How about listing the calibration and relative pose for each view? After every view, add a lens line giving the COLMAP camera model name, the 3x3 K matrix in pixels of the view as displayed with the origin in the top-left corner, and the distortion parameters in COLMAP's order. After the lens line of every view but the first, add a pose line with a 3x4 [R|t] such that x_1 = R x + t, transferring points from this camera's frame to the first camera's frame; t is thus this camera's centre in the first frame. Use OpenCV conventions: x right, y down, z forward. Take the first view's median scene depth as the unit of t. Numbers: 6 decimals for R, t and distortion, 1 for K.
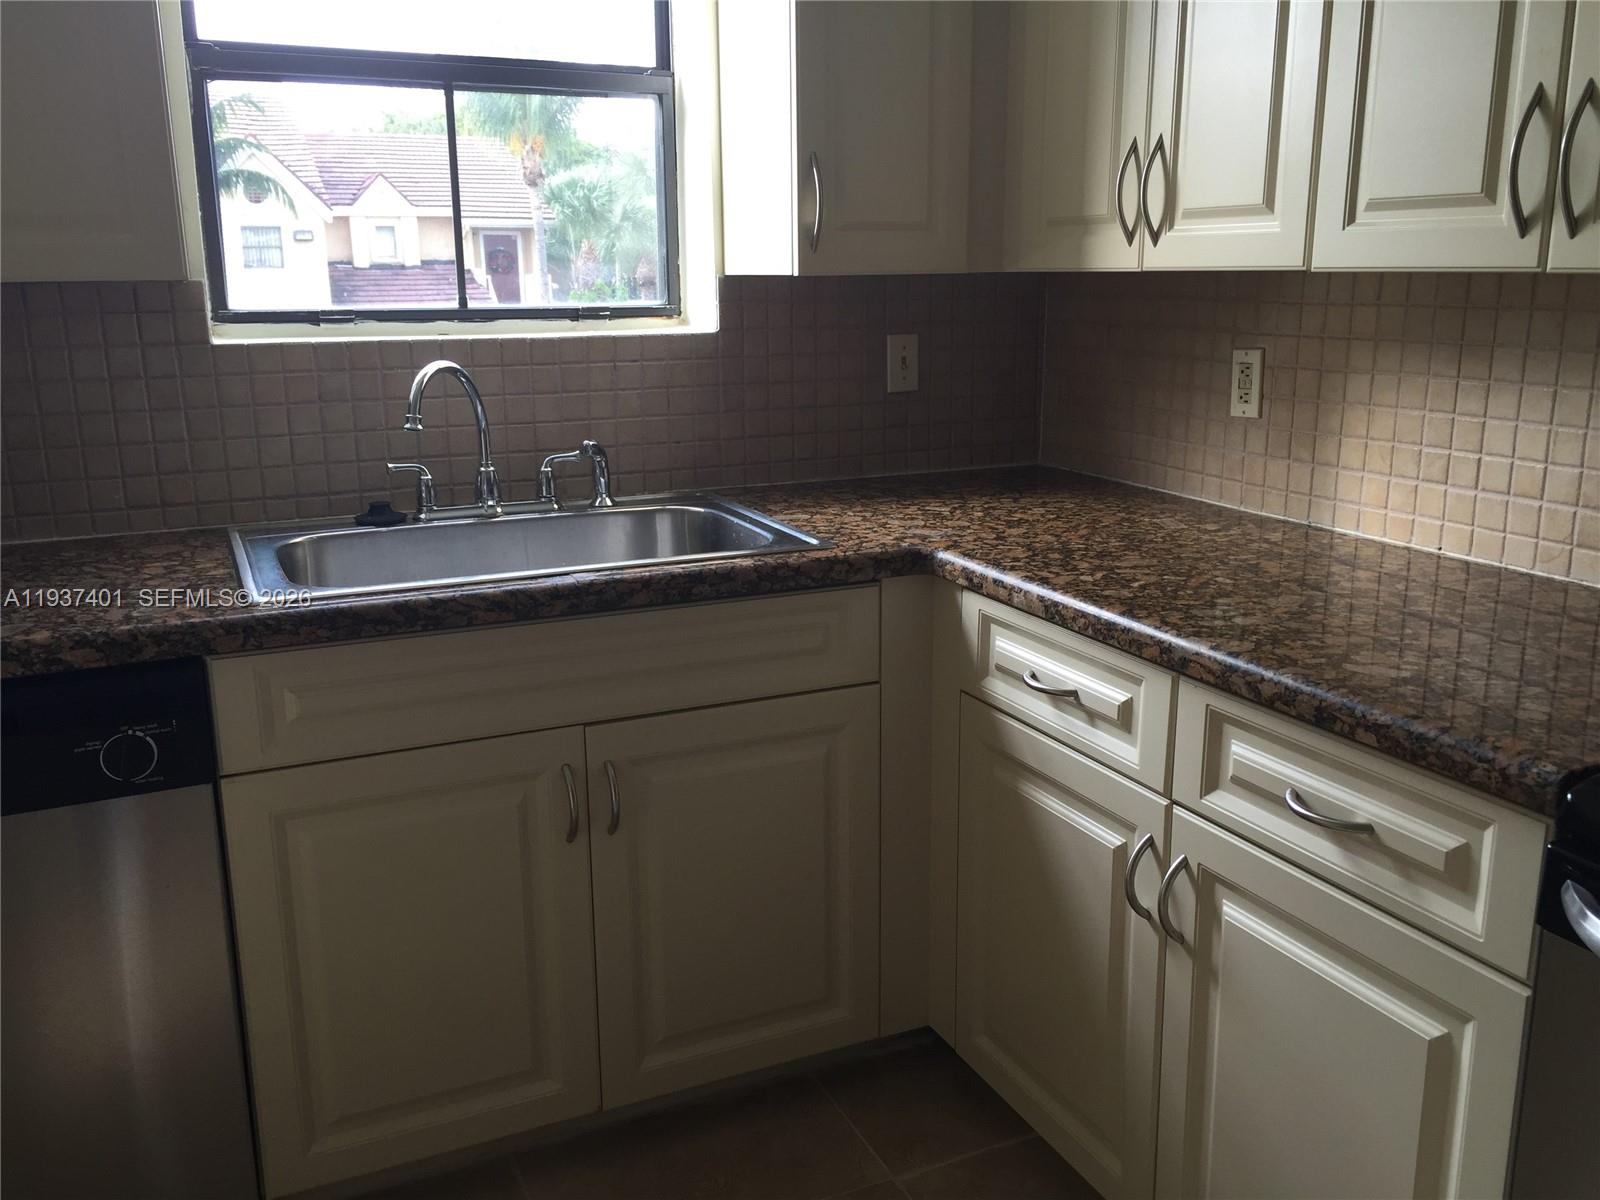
lens RADIAL K [[1359.0, 0, 795.0], [0, 1359.0, 602.6], [0, 0, 1]] dist [0.063819, -0.082808]
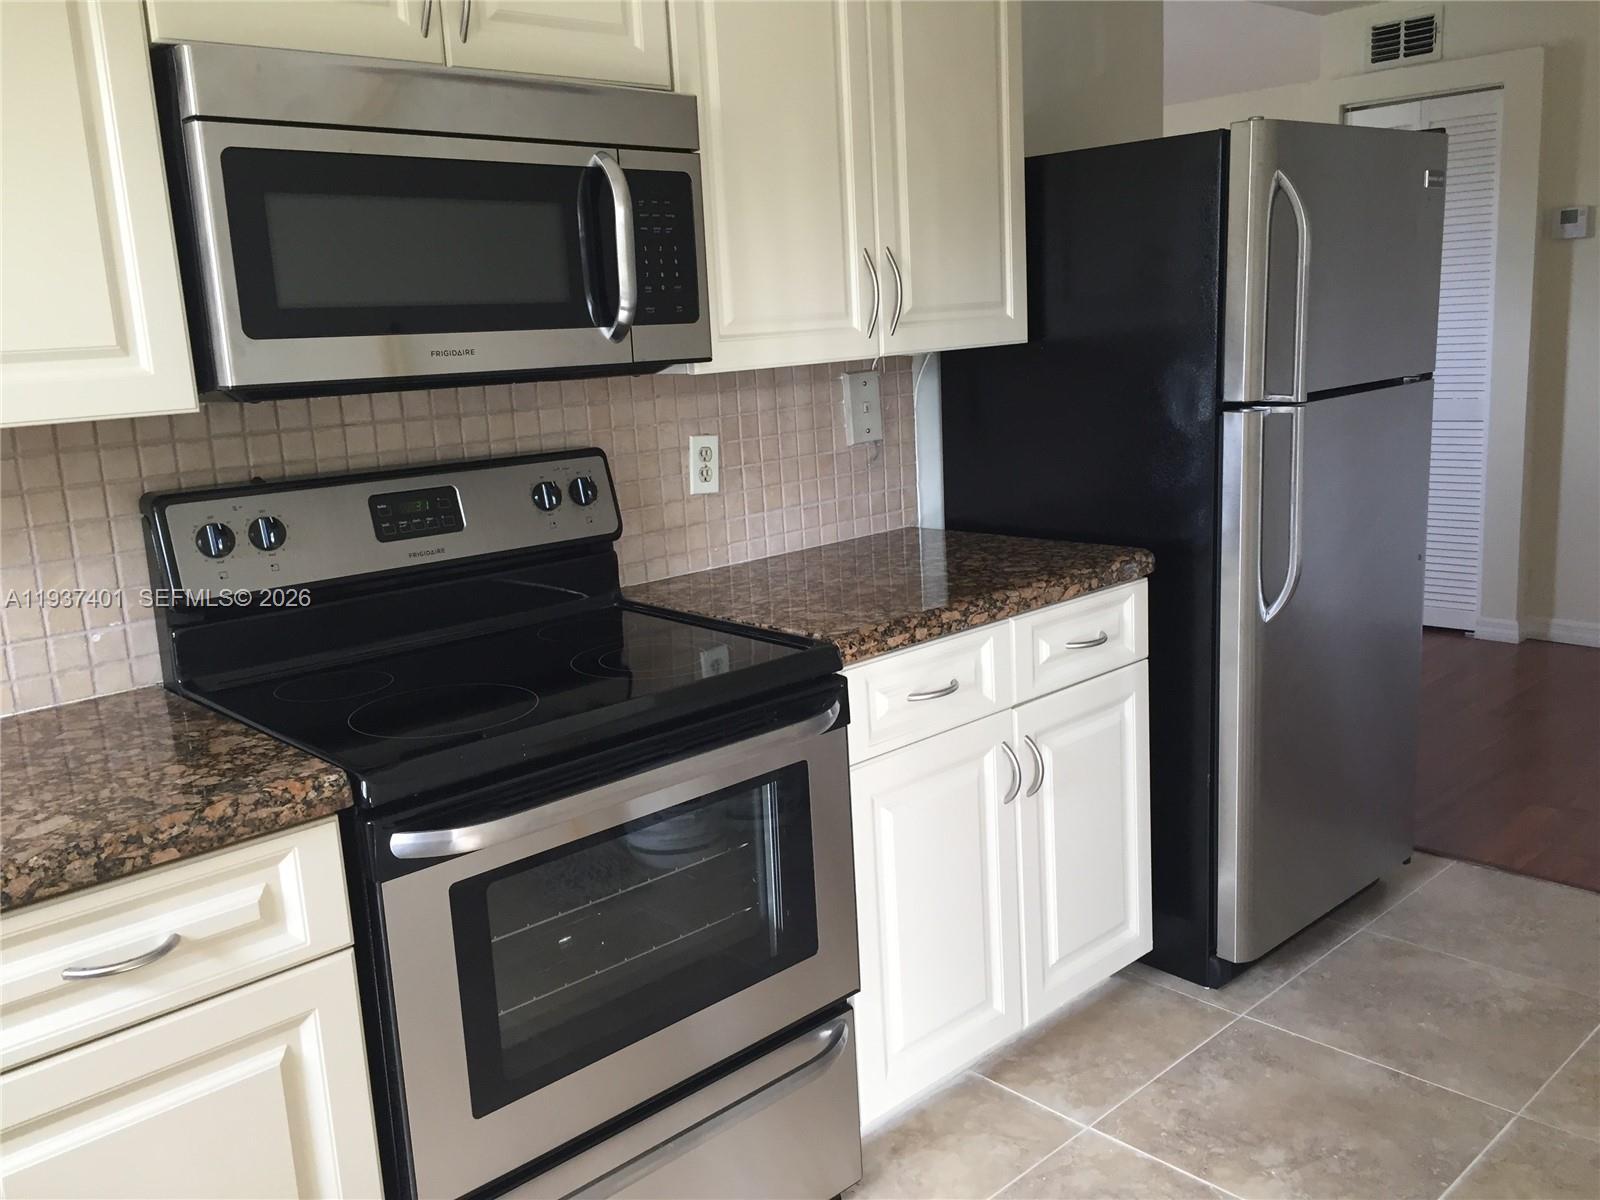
lens RADIAL K [[1359.0, 0, 799.1], [0, 1359.0, 595.7], [0, 0, 1]] dist [0.063819, -0.082808]
pose [[-0.309976, -0.161304, 0.936961, -0.629262], [0.287102, 0.923614, 0.253988, -0.194975], [-0.906359, 0.347734, -0.239987, 0.669887]]
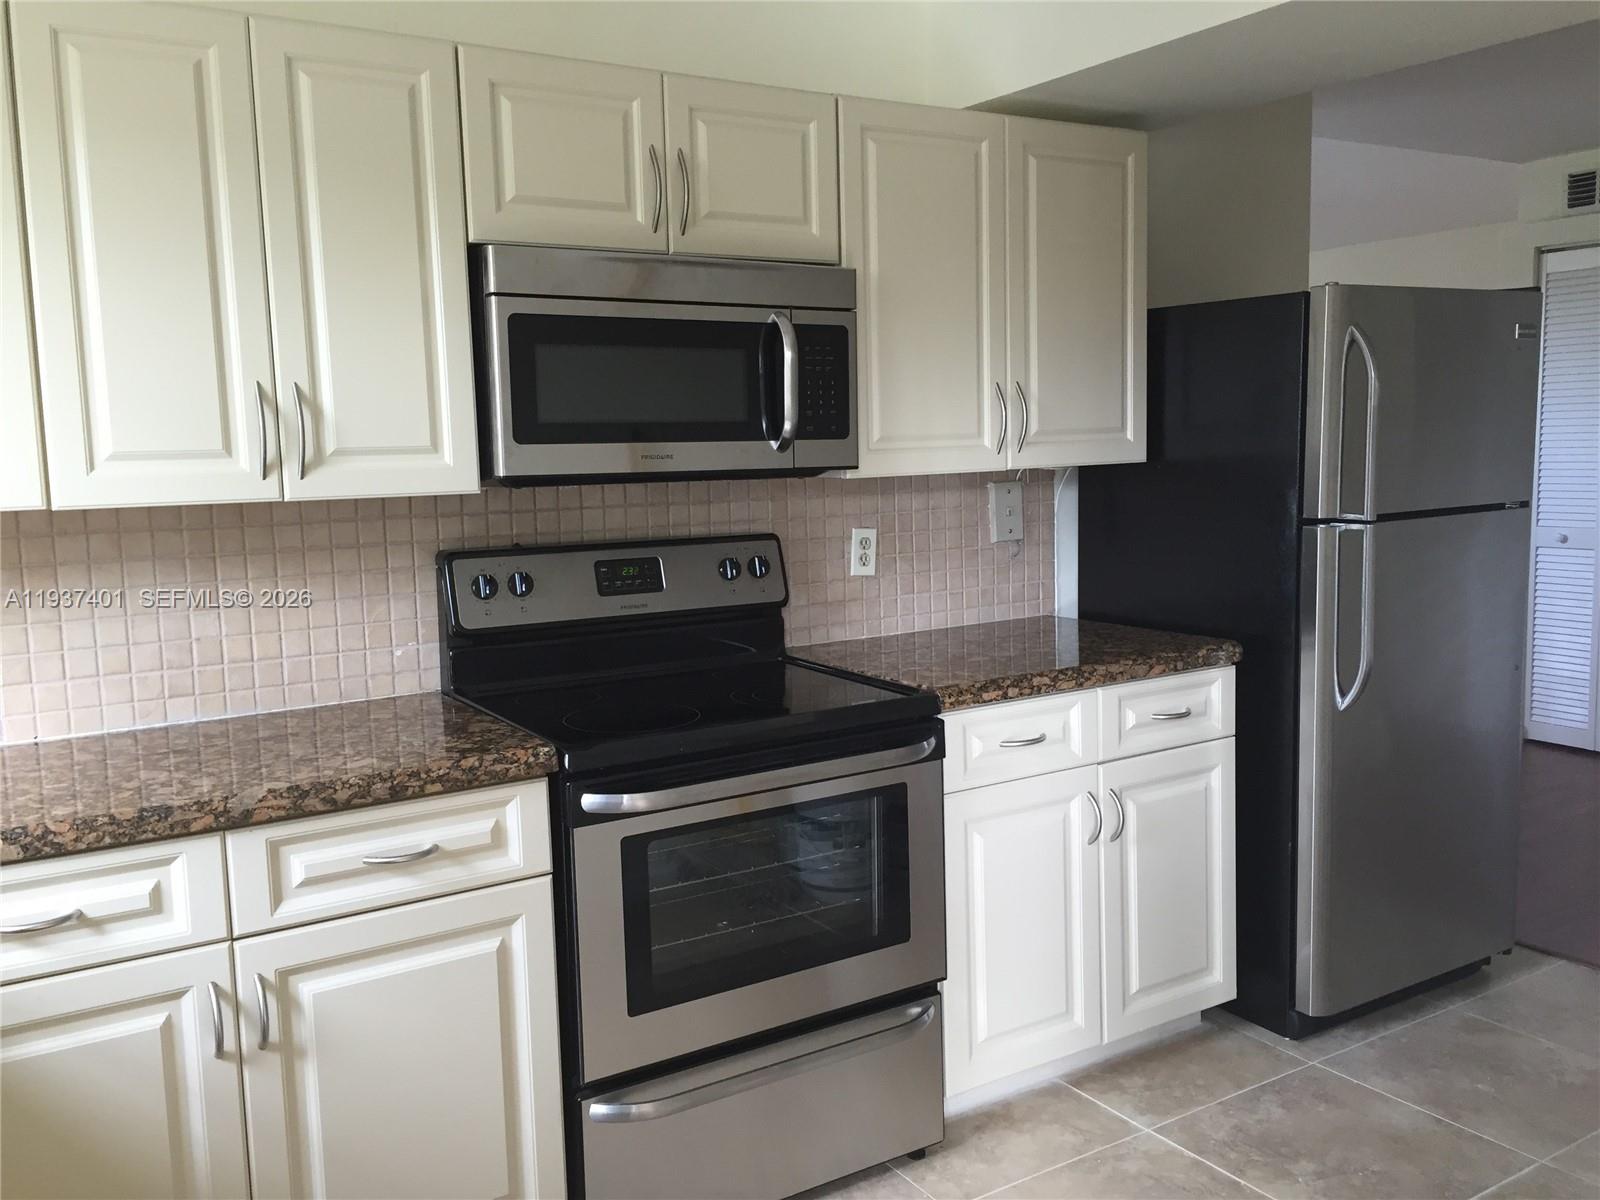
lens RADIAL K [[1359.0, 0, 800.9], [0, 1359.0, 604.0], [0, 0, 1]] dist [0.063819, -0.082808]
pose [[-0.128377, -0.106284, 0.986014, -1.042422], [0.267835, 0.953580, 0.137660, -0.184825], [-0.954874, 0.281762, -0.093951, 0.620485]]
